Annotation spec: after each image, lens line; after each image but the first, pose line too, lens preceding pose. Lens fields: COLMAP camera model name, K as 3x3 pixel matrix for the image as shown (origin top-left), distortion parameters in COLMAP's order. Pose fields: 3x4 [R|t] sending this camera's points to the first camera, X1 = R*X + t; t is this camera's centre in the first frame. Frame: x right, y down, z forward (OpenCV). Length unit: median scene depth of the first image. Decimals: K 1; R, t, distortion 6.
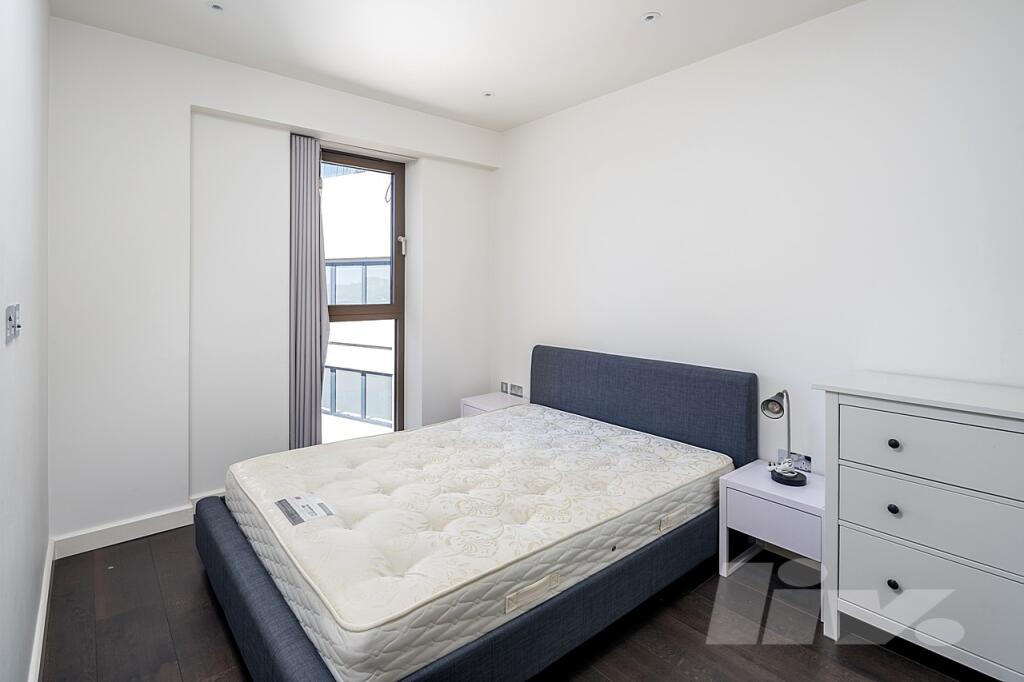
lens RADIAL K [[503.3, 0, 498.0], [0, 503.3, 286.9], [0, 0, 1]] dist [-0.004888, -0.001505]
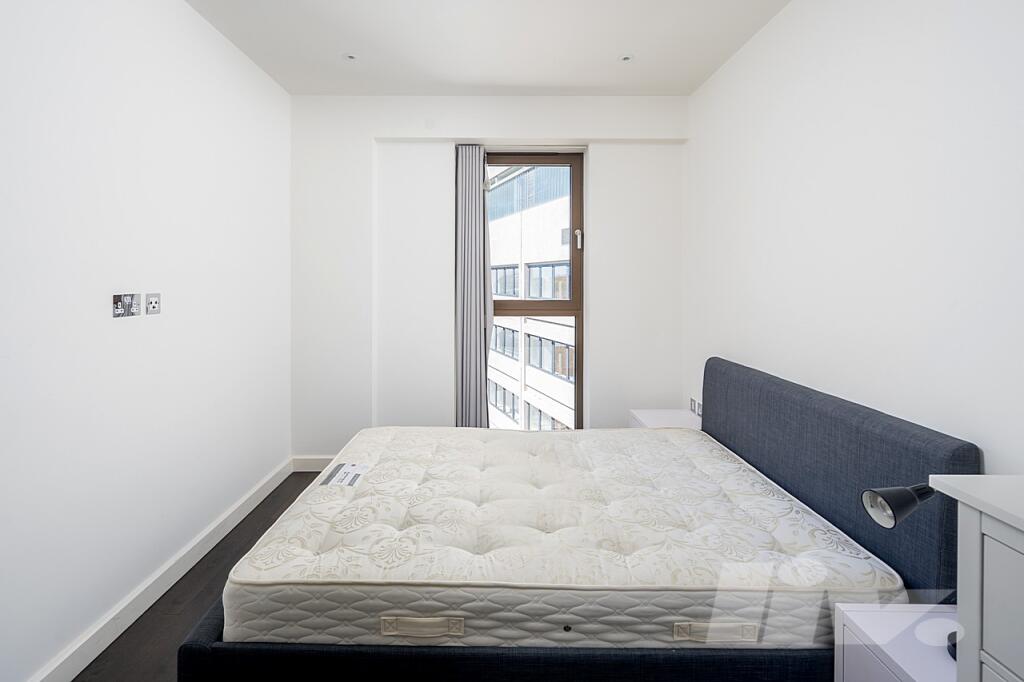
lens RADIAL K [[503.3, 0, 510.5], [0, 503.3, 283.0], [0, 0, 1]] dist [-0.004888, -0.001505]
pose [[0.759451, 0.002433, -0.650560, 0.492244], [0.001808, 0.999981, 0.005850, -0.005744], [0.650562, -0.005619, 0.759432, 0.275081]]
